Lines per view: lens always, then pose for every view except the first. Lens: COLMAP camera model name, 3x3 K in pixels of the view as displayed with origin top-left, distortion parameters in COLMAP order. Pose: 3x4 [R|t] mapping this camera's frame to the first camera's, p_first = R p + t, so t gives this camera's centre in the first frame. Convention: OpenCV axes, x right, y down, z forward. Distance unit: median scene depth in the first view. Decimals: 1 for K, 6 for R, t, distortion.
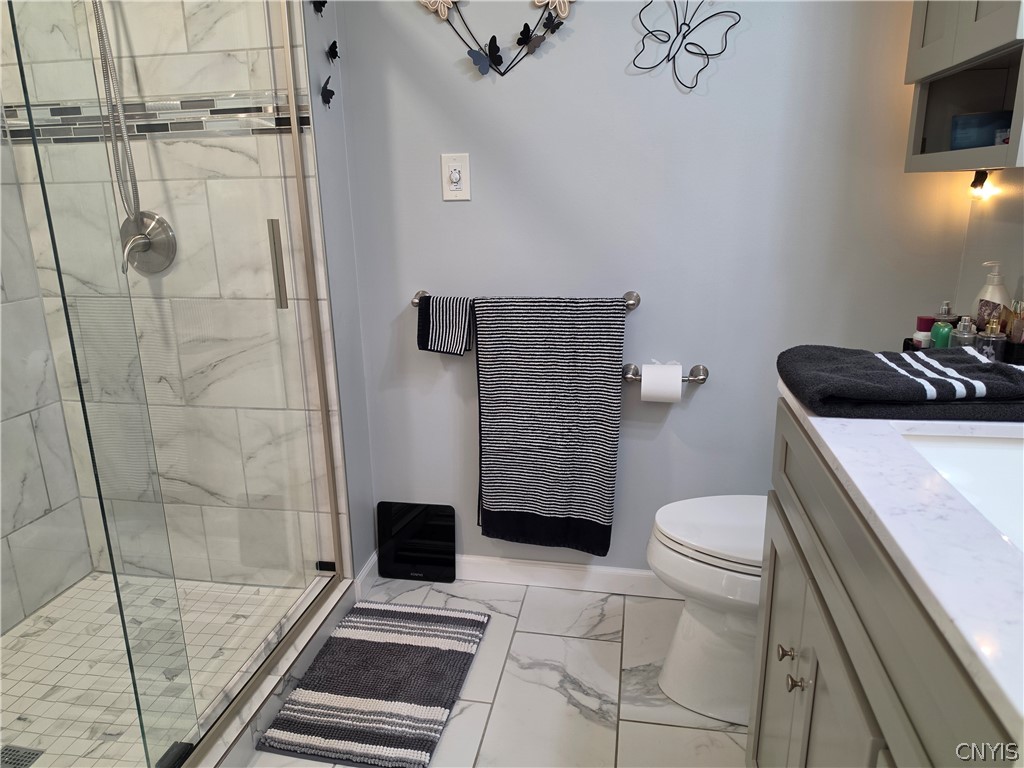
lens RADIAL K [[713.0, 0, 506.0], [0, 713.0, 381.3], [0, 0, 1]] dist [0.070004, -0.062034]
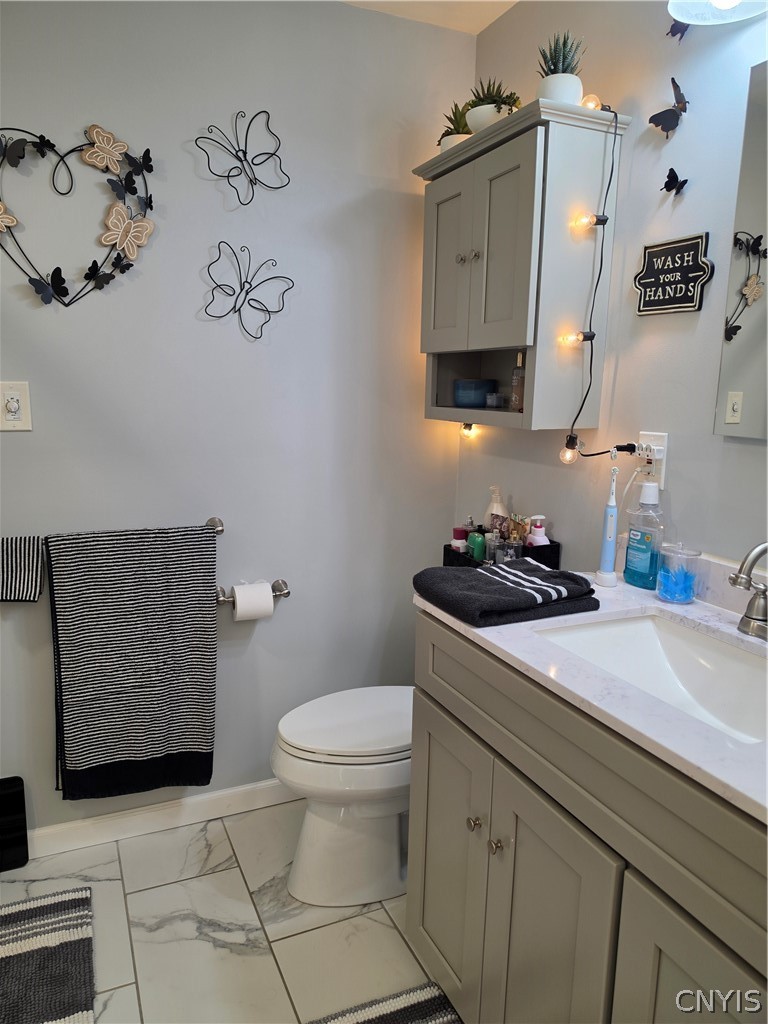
lens RADIAL K [[713.0, 0, 381.8], [0, 713.0, 503.9], [0, 0, 1]] dist [0.070004, -0.062034]
pose [[0.825757, -0.059744, 0.560853, -0.217780], [0.111220, 0.992098, -0.058069, -0.060228], [-0.552952, 0.110329, 0.825876, -0.001570]]
